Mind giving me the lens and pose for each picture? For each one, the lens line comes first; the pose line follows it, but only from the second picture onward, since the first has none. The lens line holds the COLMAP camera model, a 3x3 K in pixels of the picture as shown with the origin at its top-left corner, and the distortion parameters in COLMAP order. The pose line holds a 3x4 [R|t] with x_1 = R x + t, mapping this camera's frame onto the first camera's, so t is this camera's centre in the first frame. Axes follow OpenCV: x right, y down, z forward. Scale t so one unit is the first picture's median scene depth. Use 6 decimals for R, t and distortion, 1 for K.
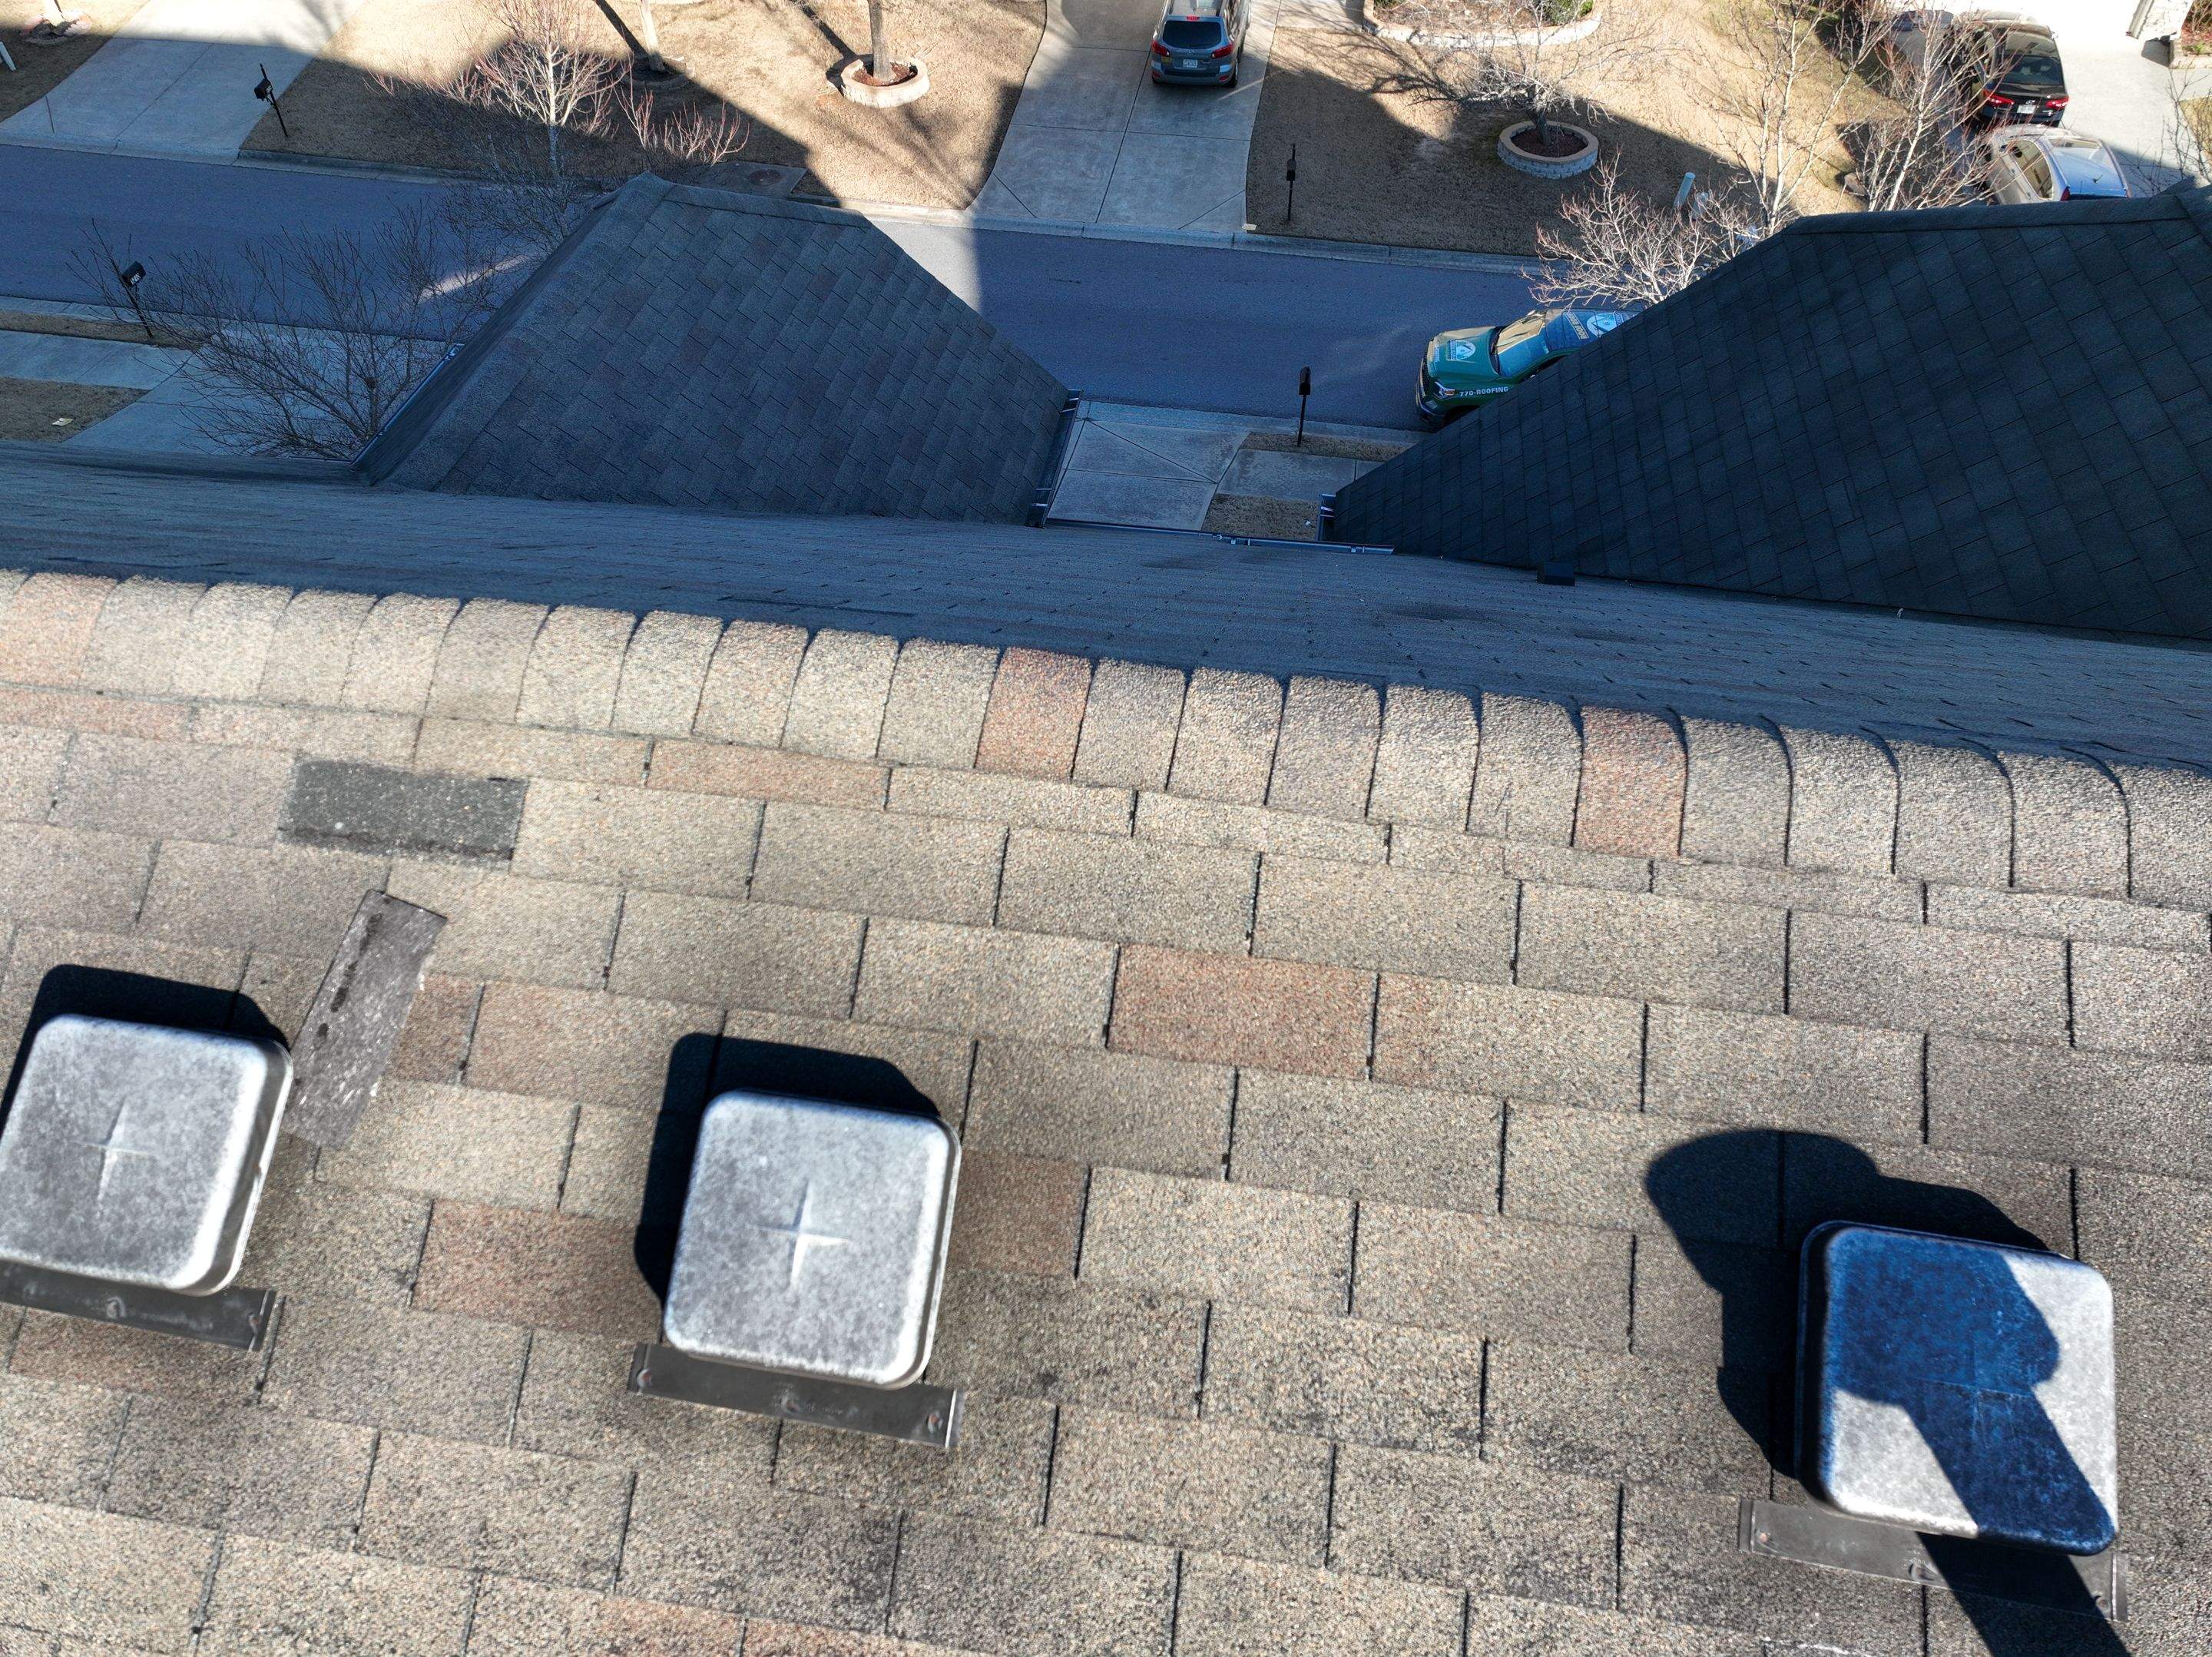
lens RADIAL K [[1572.1, 0, 1108.0], [0, 1572.1, 829.1], [0, 0, 1]] dist [-0.000800, 0.017343]
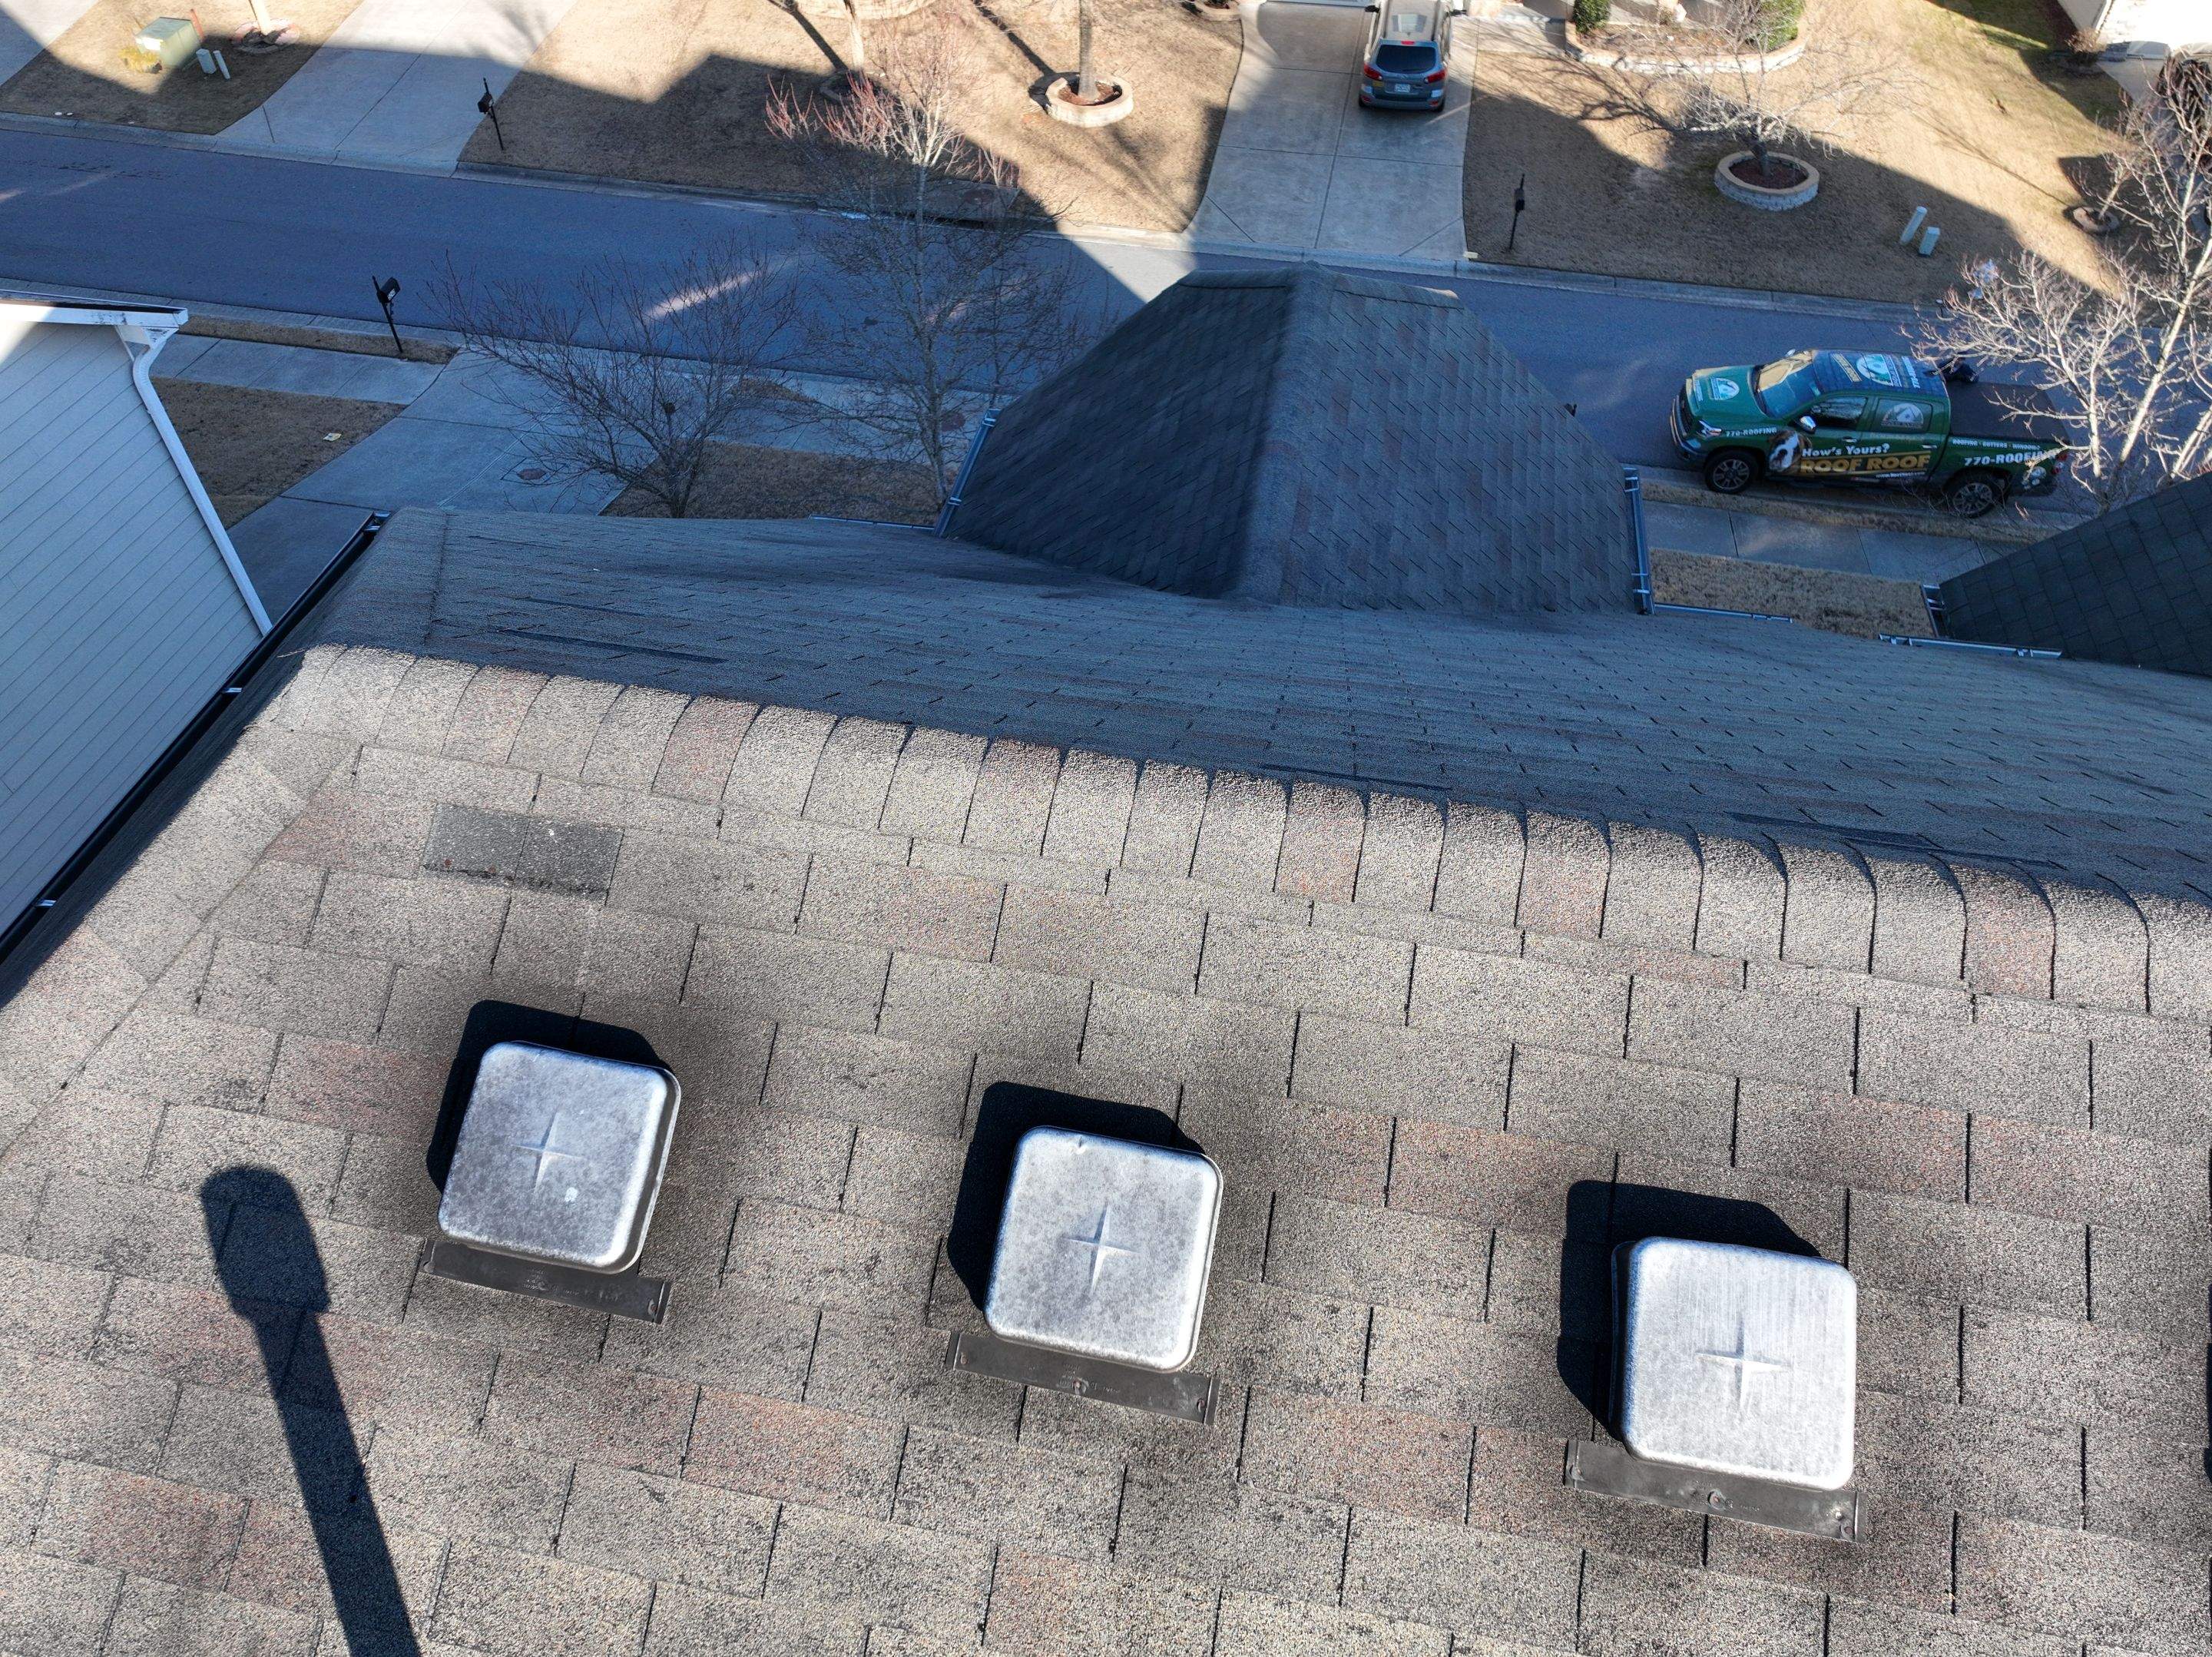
lens RADIAL K [[1572.1, 0, 1101.5], [0, 1572.1, 827.9], [0, 0, 1]] dist [-0.000800, 0.017343]
pose [[0.999606, 0.022639, -0.016621, -0.112808], [-0.022615, 0.999743, 0.001606, -0.015618], [0.016653, -0.001230, 0.999861, -0.000528]]
